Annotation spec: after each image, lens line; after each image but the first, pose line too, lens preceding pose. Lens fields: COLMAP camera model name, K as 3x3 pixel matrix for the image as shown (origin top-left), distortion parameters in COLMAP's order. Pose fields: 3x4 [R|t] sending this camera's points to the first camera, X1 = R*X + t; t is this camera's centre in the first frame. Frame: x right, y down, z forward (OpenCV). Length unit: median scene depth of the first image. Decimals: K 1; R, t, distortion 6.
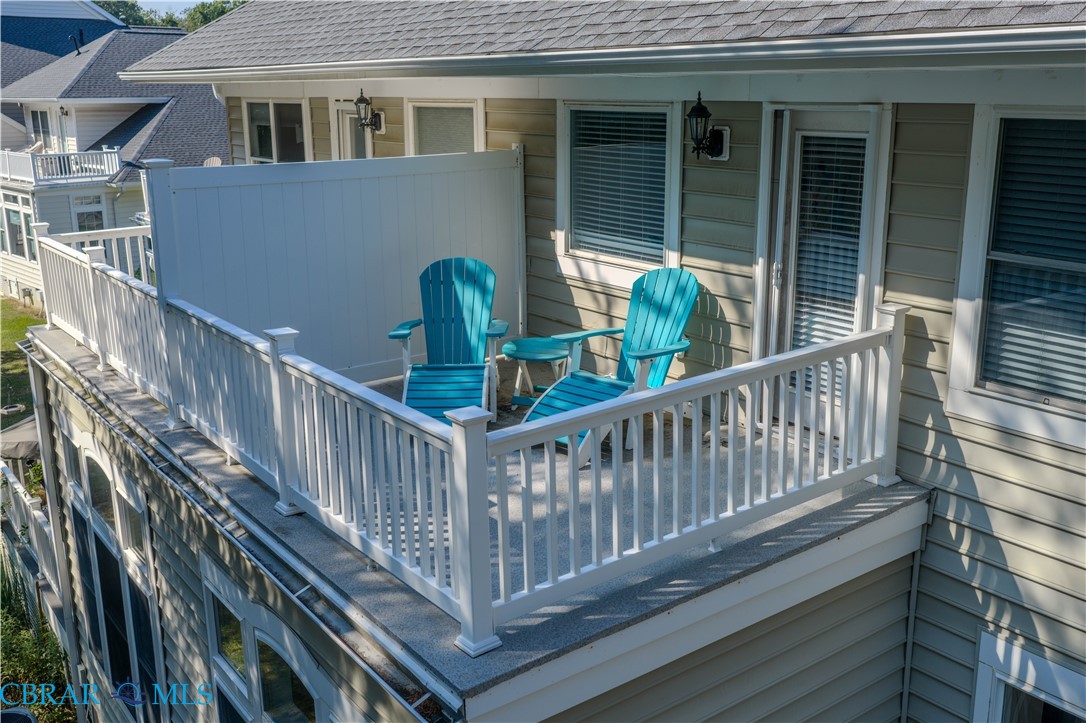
lens RADIAL K [[923.1, 0, 541.5], [0, 923.1, 327.1], [0, 0, 1]] dist [0.025341, -0.005118]
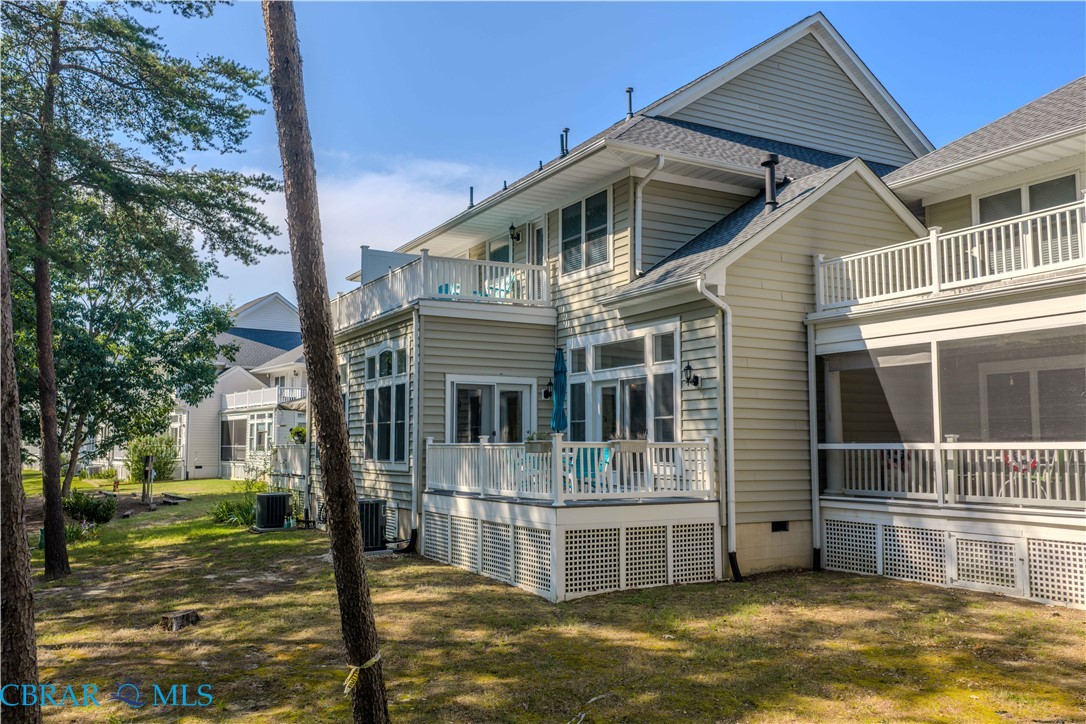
lens RADIAL K [[916.6, 0, 548.4], [0, 916.6, 362.0], [0, 0, 1]] dist [-0.005876, -0.007906]
pose [[0.993058, -0.008637, -0.117310, 0.666566], [-0.029617, 0.946812, -0.320422, 1.281853], [0.113838, 0.321672, 0.939983, -1.951903]]
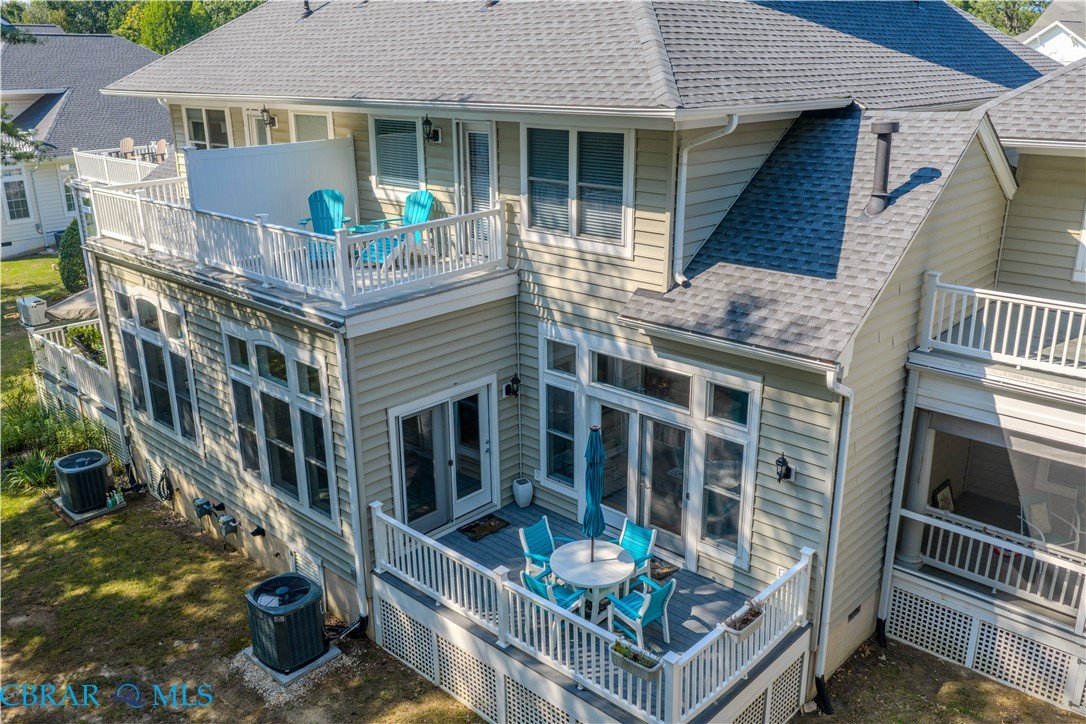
lens RADIAL K [[916.6, 0, 548.4], [0, 916.6, 362.0], [0, 0, 1]] dist [-0.005876, -0.007906]
pose [[0.983313, -0.058466, 0.172268, 0.031436], [0.045138, 0.995748, 0.080299, 0.187953], [-0.176230, -0.071183, 0.981772, -1.288990]]
